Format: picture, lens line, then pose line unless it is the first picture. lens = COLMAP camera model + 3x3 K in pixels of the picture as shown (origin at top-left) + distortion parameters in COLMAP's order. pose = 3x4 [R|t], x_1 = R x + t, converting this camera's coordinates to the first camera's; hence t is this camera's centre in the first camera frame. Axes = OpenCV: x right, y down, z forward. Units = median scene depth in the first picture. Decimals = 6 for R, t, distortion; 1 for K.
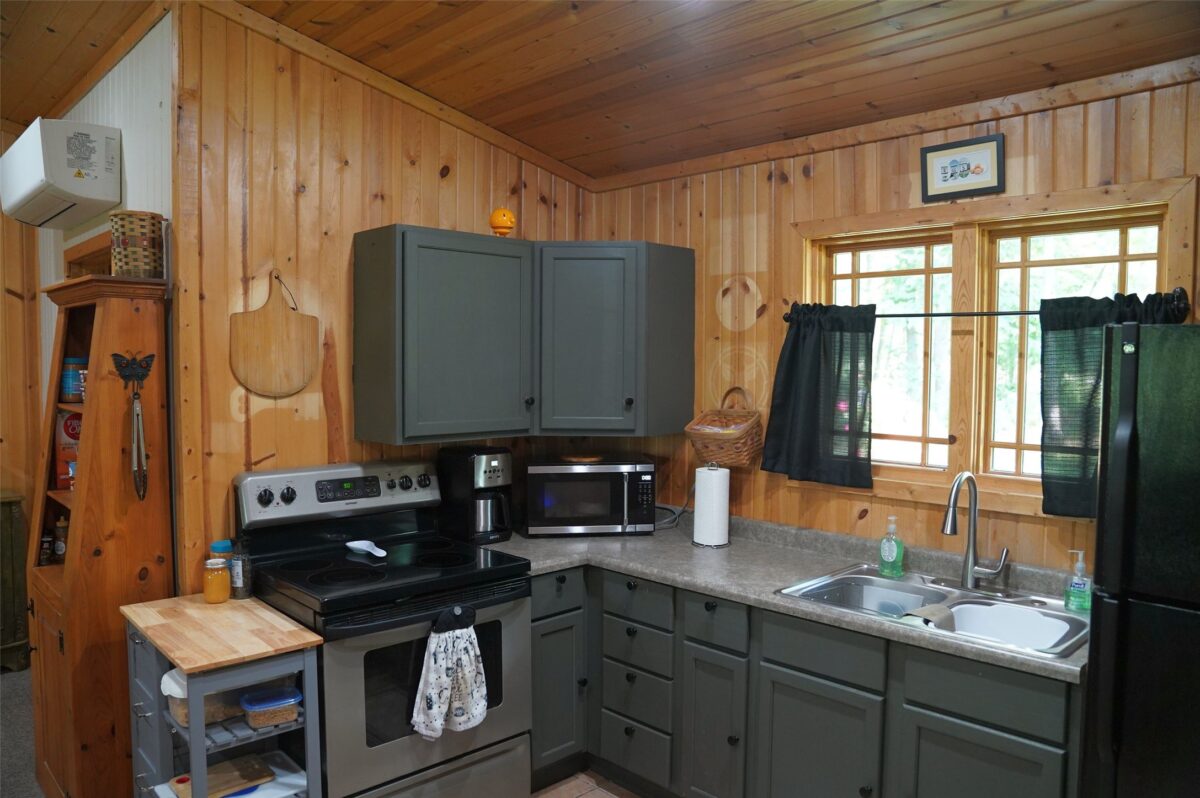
lens RADIAL K [[839.9, 0, 594.3], [0, 839.9, 408.1], [0, 0, 1]] dist [-0.128193, 0.104833]
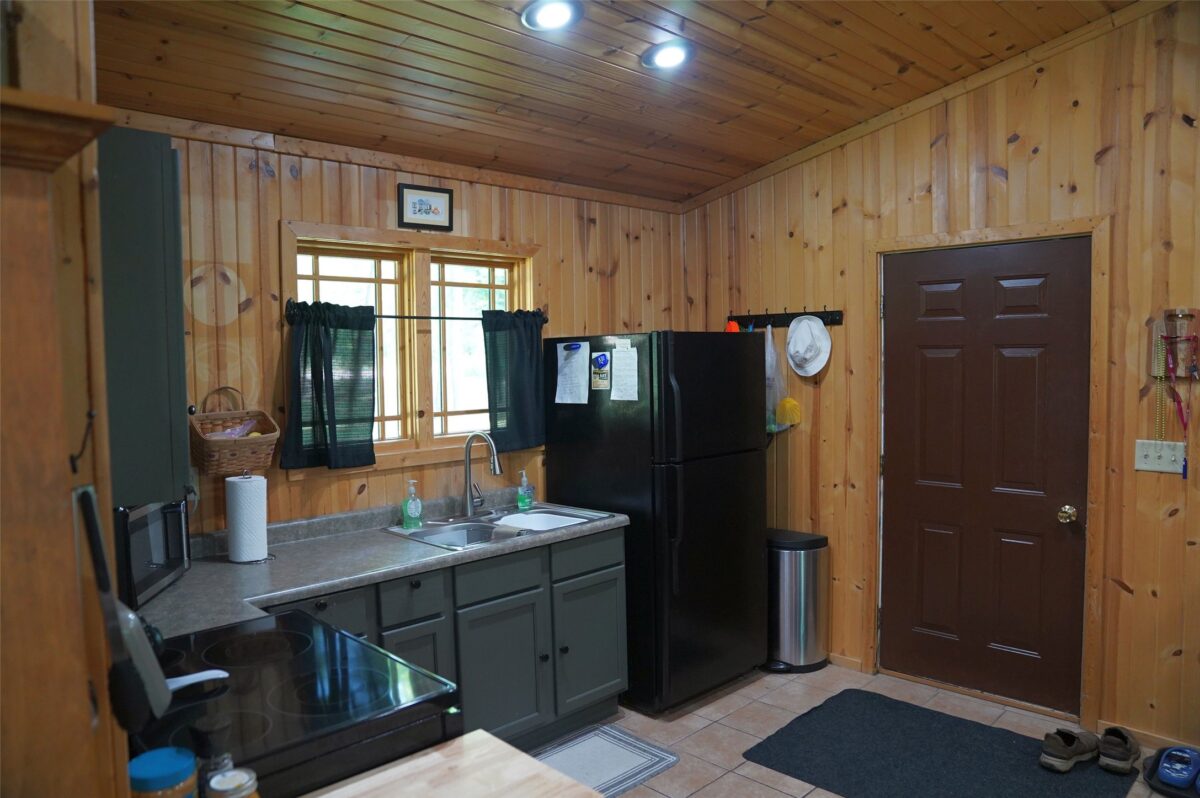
lens RADIAL K [[839.9, 0, 594.3], [0, 839.9, 408.1], [0, 0, 1]] dist [-0.128193, 0.104833]
pose [[-0.018961, -0.071637, 0.997251, -0.863411], [0.070411, 0.994858, 0.072804, -0.046470], [-0.997338, 0.071597, -0.013819, 0.726340]]
